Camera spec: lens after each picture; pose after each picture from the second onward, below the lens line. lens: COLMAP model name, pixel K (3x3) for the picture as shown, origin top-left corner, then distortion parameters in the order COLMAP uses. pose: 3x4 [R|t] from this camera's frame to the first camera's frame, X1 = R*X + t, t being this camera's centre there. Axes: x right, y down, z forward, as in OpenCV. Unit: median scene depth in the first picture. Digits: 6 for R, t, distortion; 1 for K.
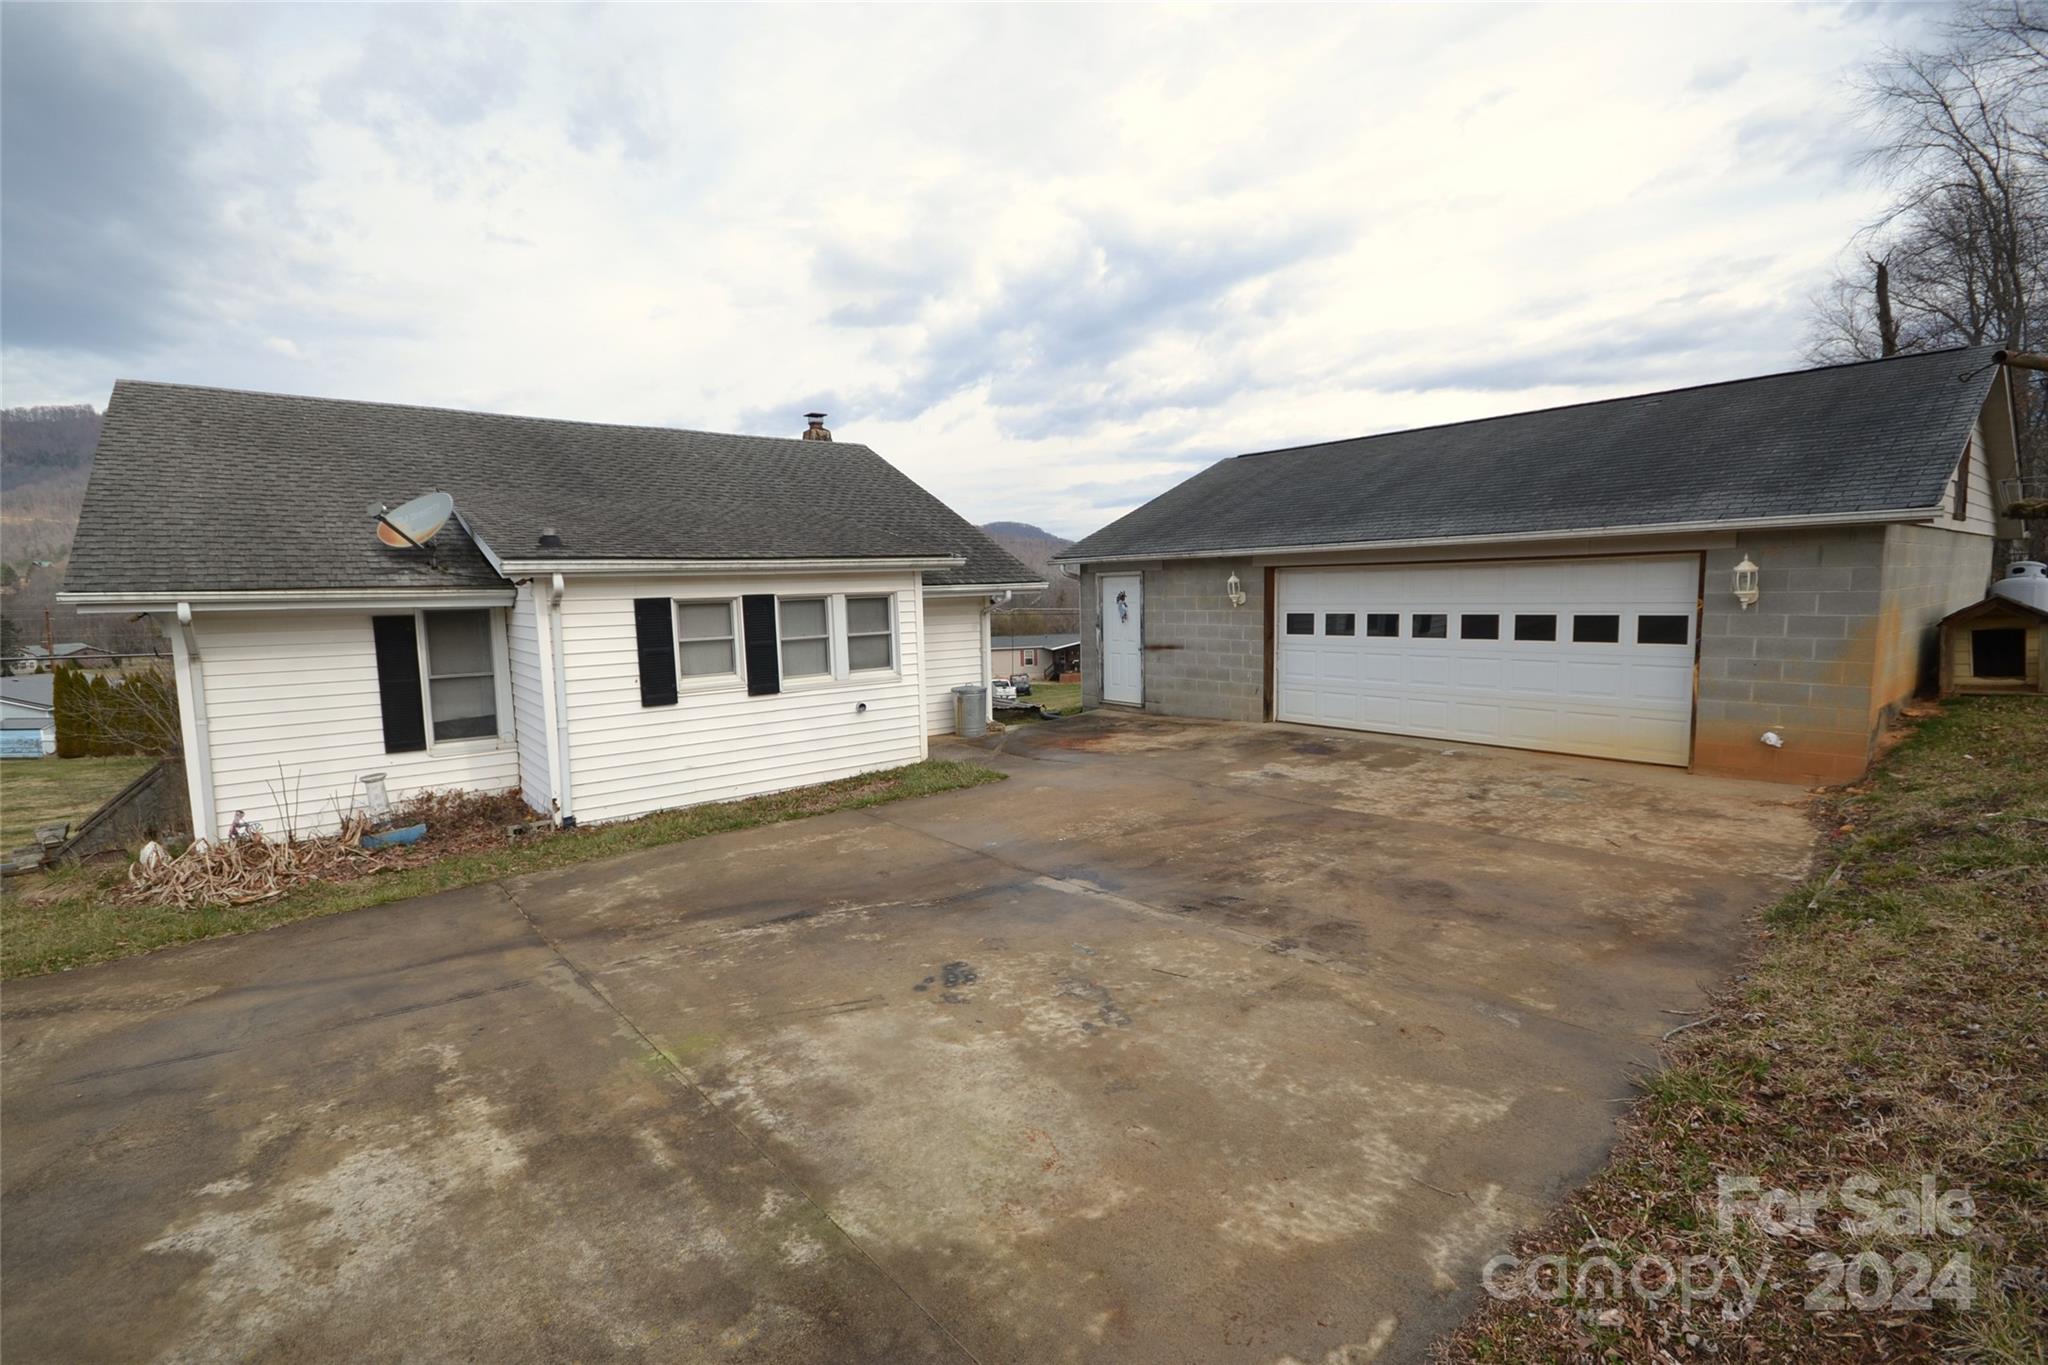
lens RADIAL K [[928.1, 0, 1011.8], [0, 928.1, 688.8], [0, 0, 1]] dist [0.009655, -0.011317]
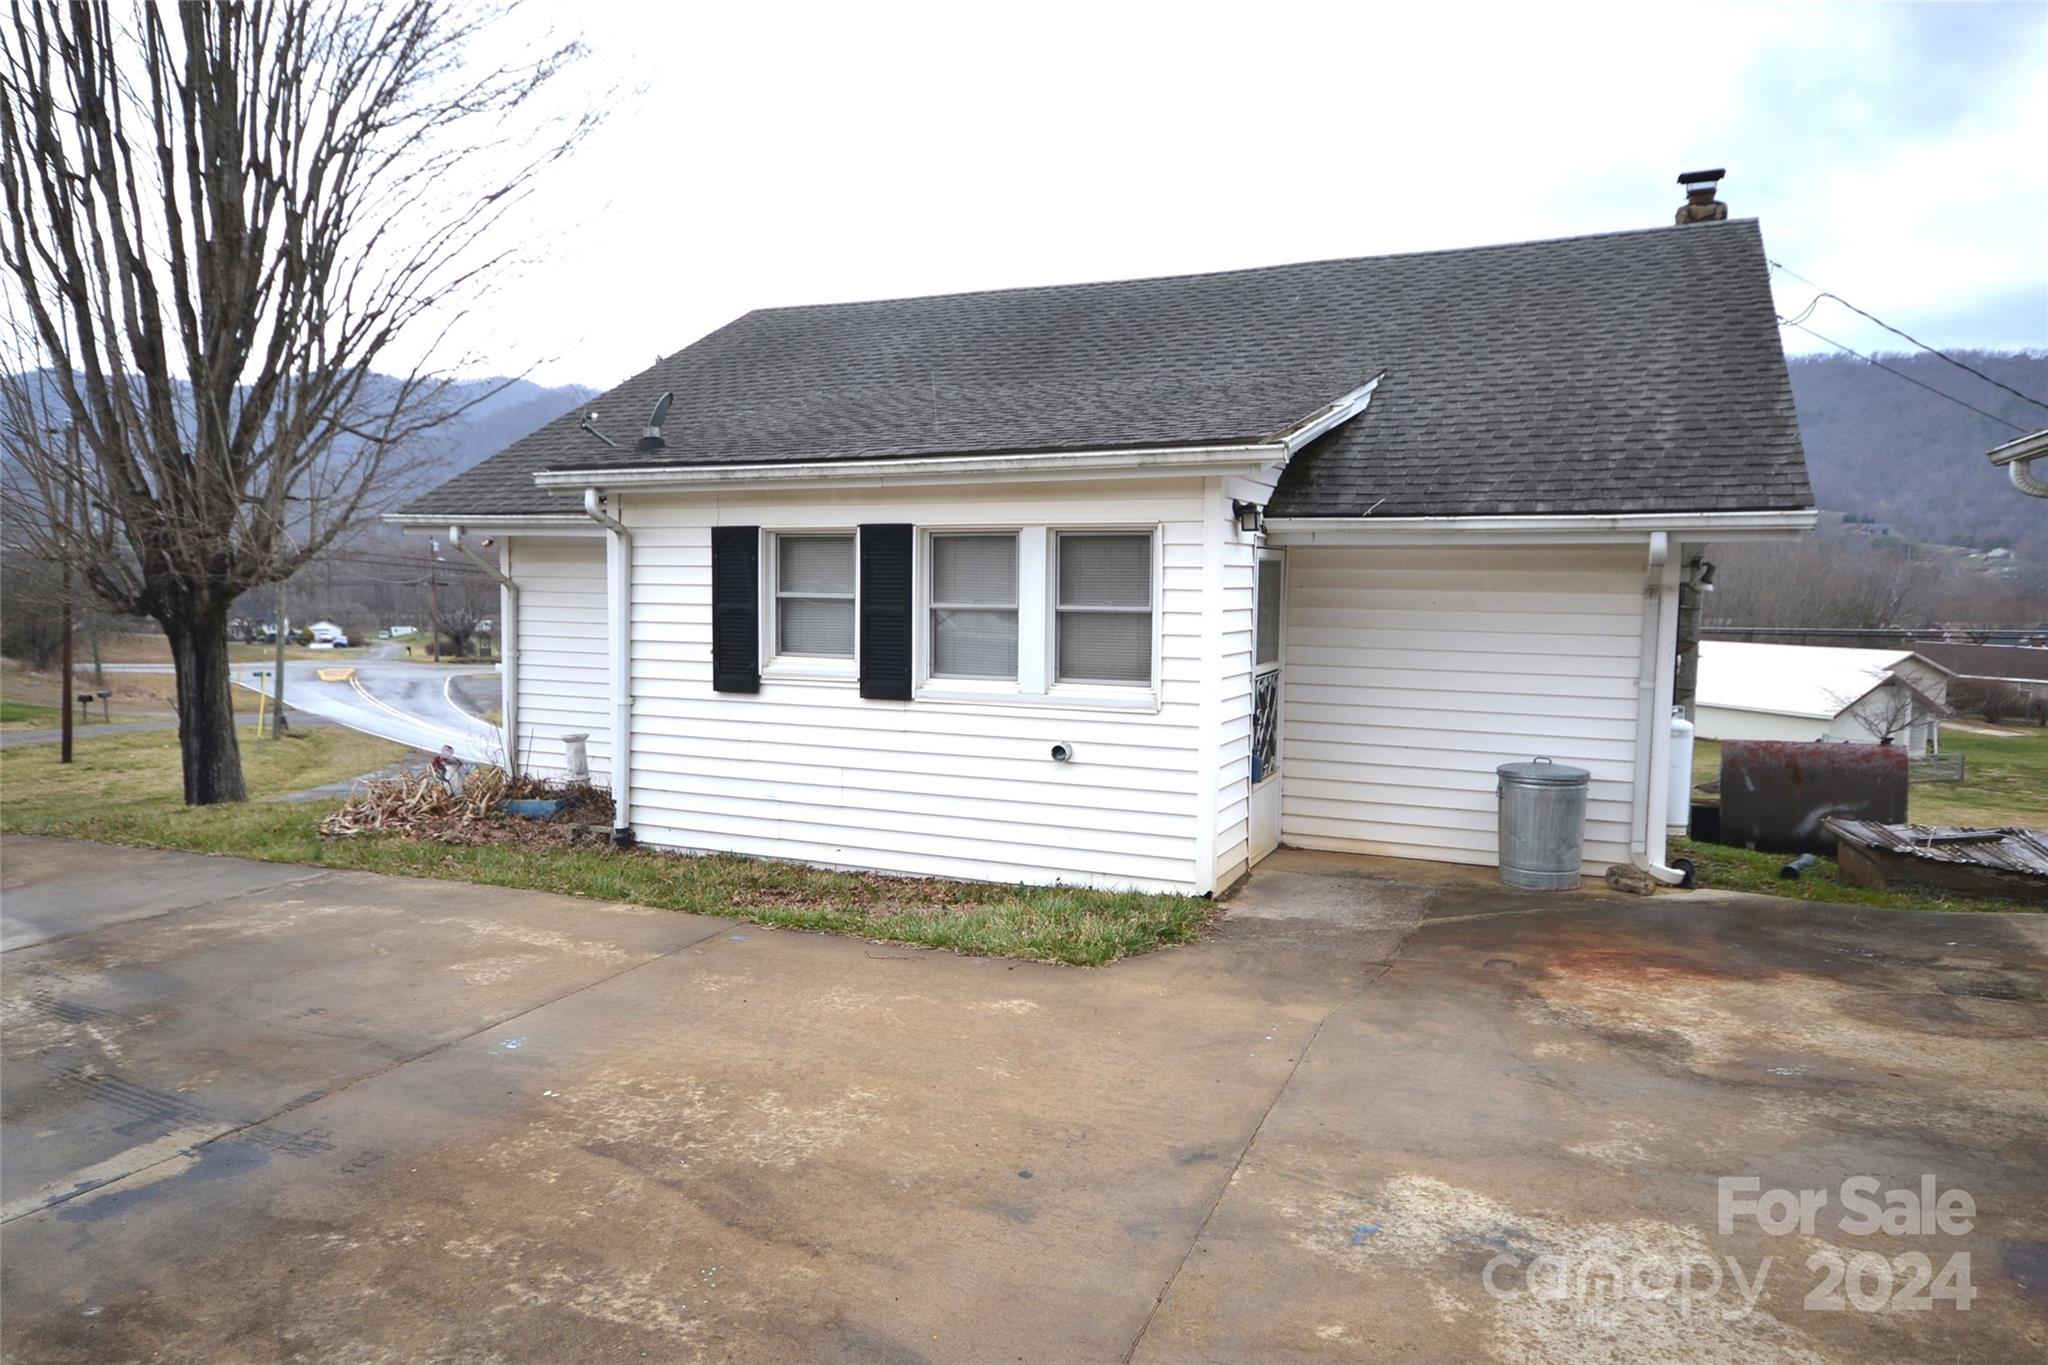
lens RADIAL K [[1362.4, 0, 1024.0], [0, 1362.4, 682.5], [0, 0, 1]] dist [0.009890, 0.003823]
pose [[0.447403, 0.099824, -0.888744, 0.489564], [-0.117575, 0.991691, 0.052198, -0.054969], [0.886570, 0.081140, 0.455422, 0.657504]]
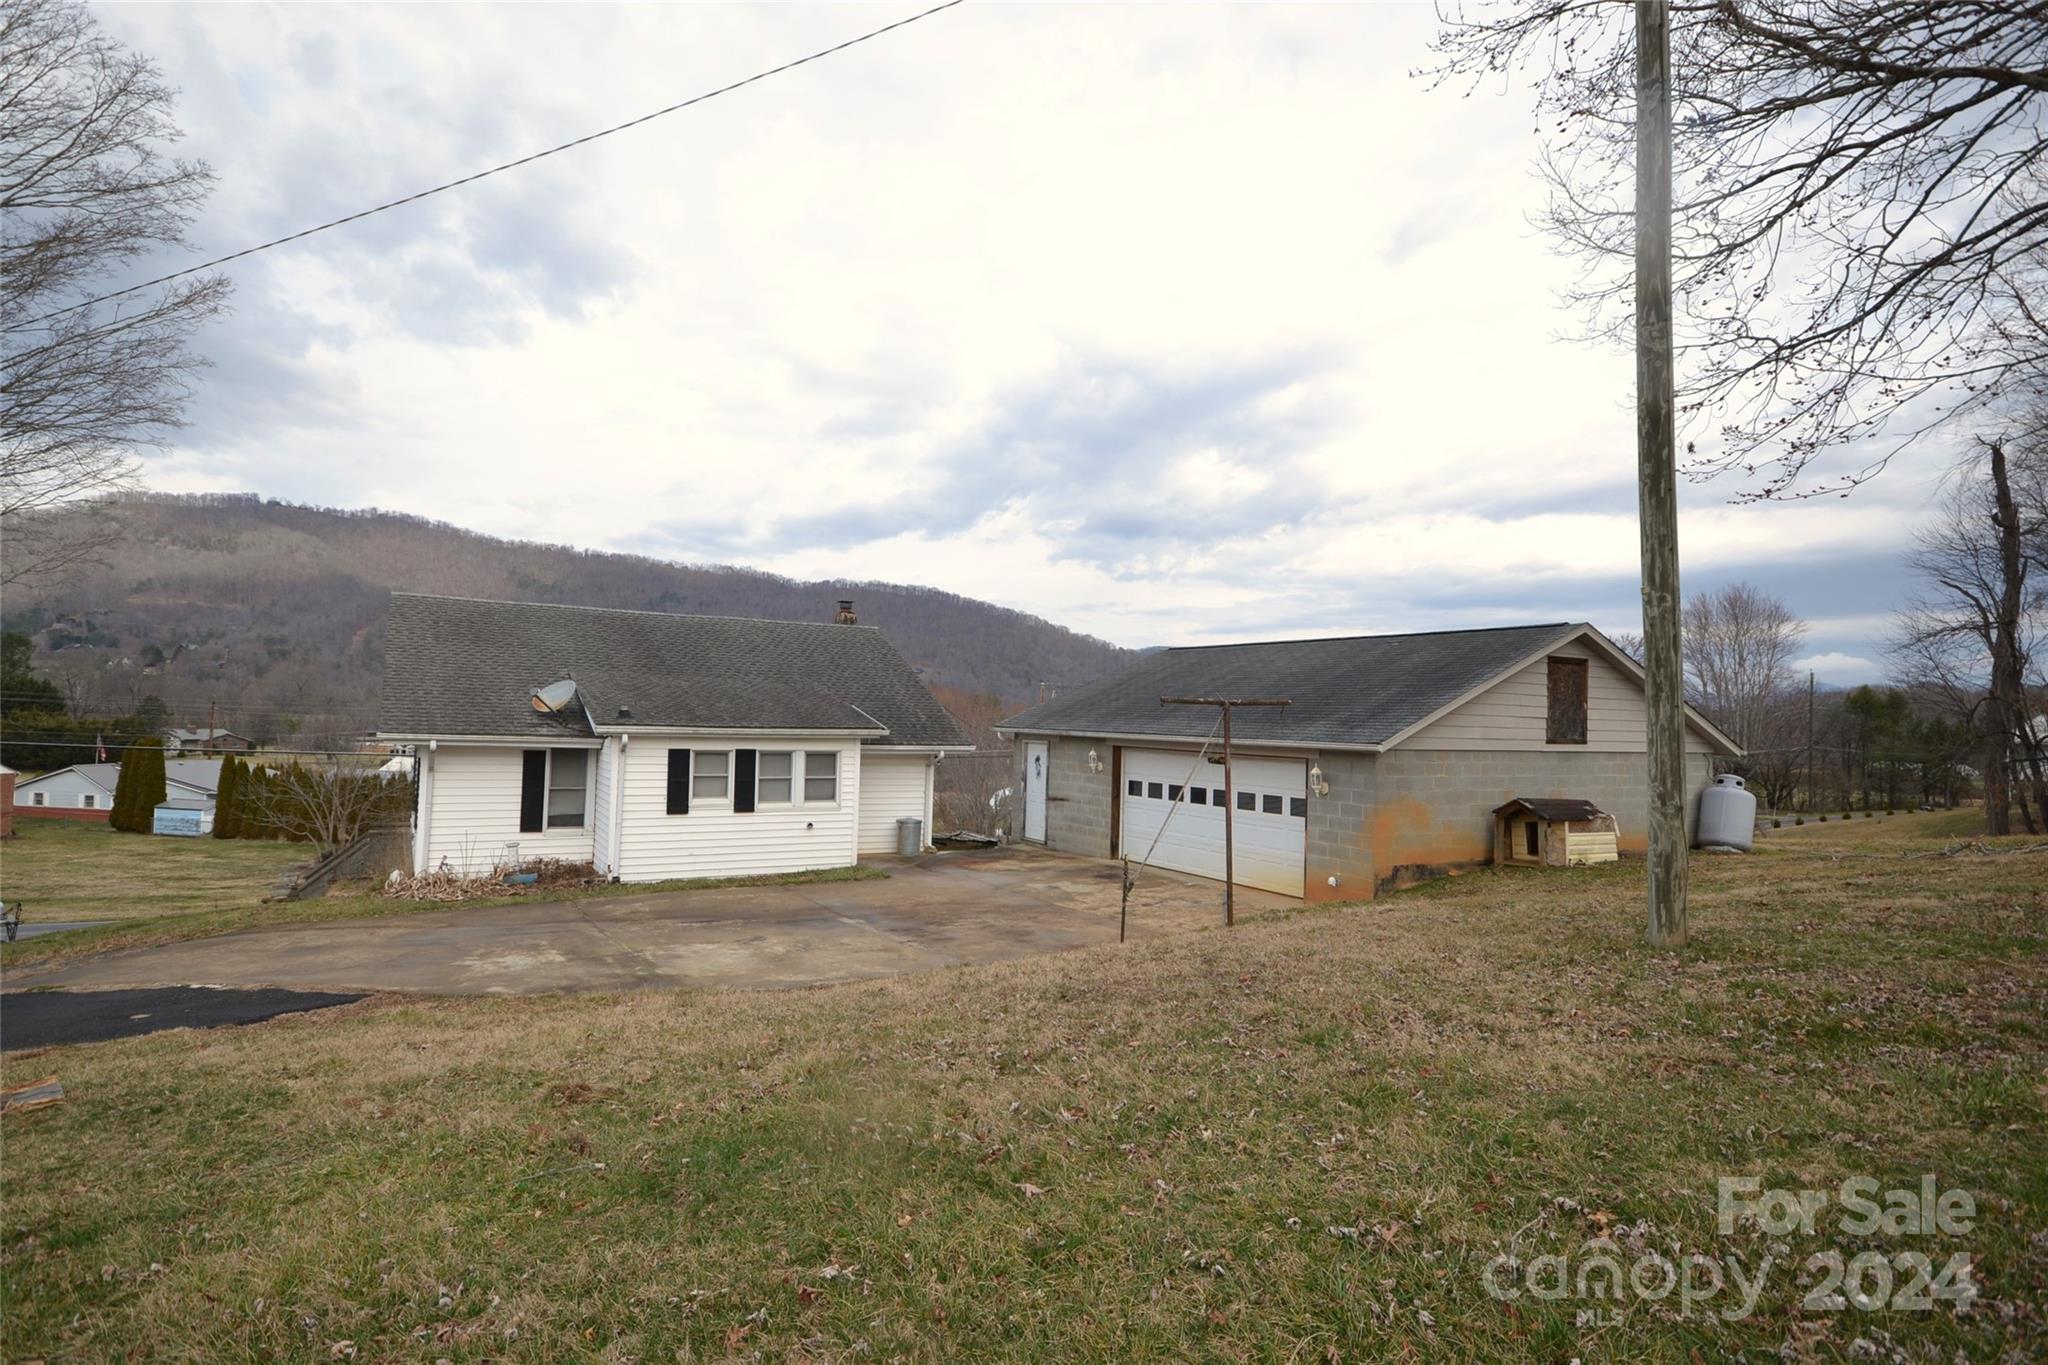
lens RADIAL K [[1089.5, 0, 1024.0], [0, 1089.5, 682.5], [0, 0, 1]] dist [-0.000476, 0.000104]
pose [[0.988451, 0.048910, -0.143433, 0.434084], [-0.068434, 0.988546, -0.134511, 0.004460], [0.135211, 0.142773, 0.980476, -0.739640]]
